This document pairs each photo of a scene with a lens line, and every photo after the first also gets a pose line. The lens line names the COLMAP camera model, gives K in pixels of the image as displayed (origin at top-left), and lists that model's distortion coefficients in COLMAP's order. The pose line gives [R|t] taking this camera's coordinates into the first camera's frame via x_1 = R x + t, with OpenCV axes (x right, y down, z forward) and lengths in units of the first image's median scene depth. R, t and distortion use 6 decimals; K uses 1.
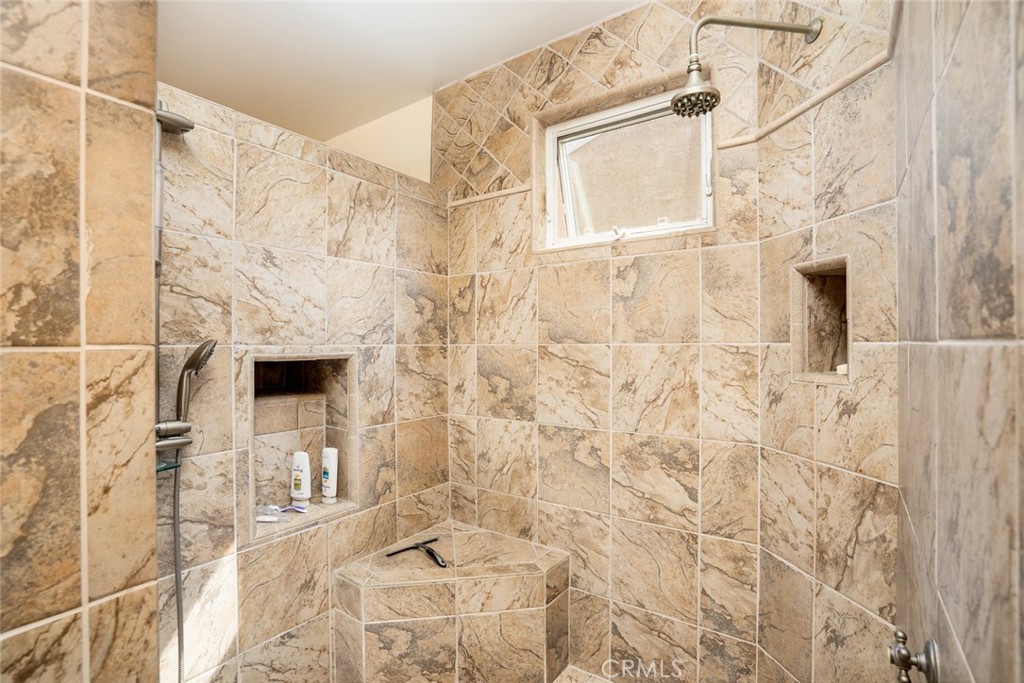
lens RADIAL K [[475.2, 0, 518.5], [0, 475.2, 346.9], [0, 0, 1]] dist [-0.027365, 0.004624]
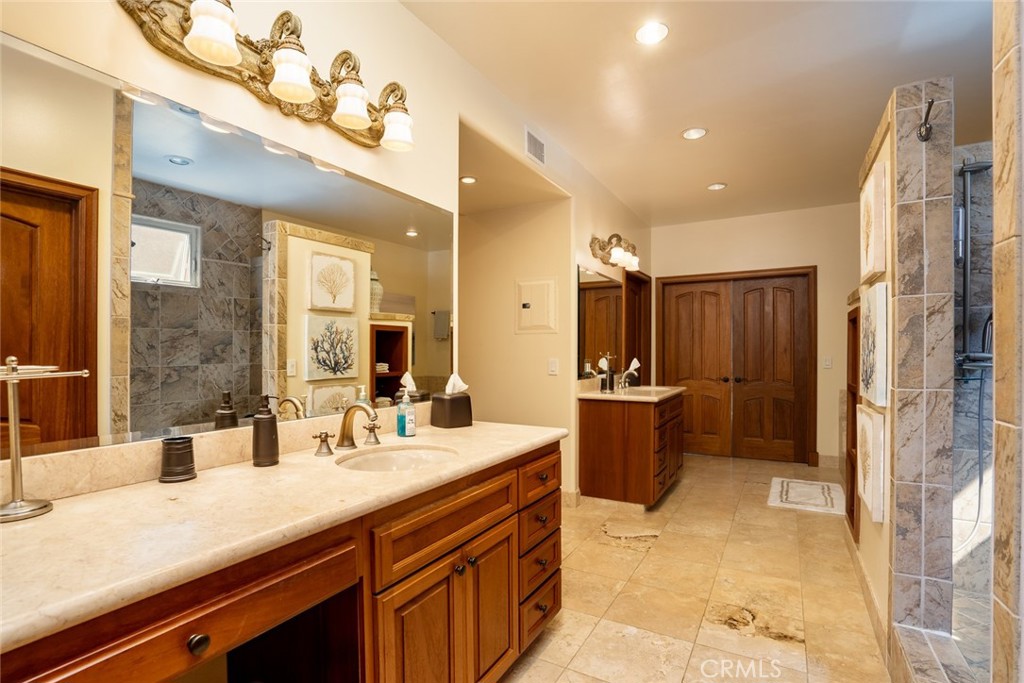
lens RADIAL K [[475.2, 0, 517.5], [0, 475.2, 349.5], [0, 0, 1]] dist [-0.027365, 0.004624]
pose [[0.100298, 0.006645, -0.994935, 1.533960], [0.001591, 0.999975, 0.006839, 0.296942], [0.994956, -0.002269, 0.100285, -1.639090]]
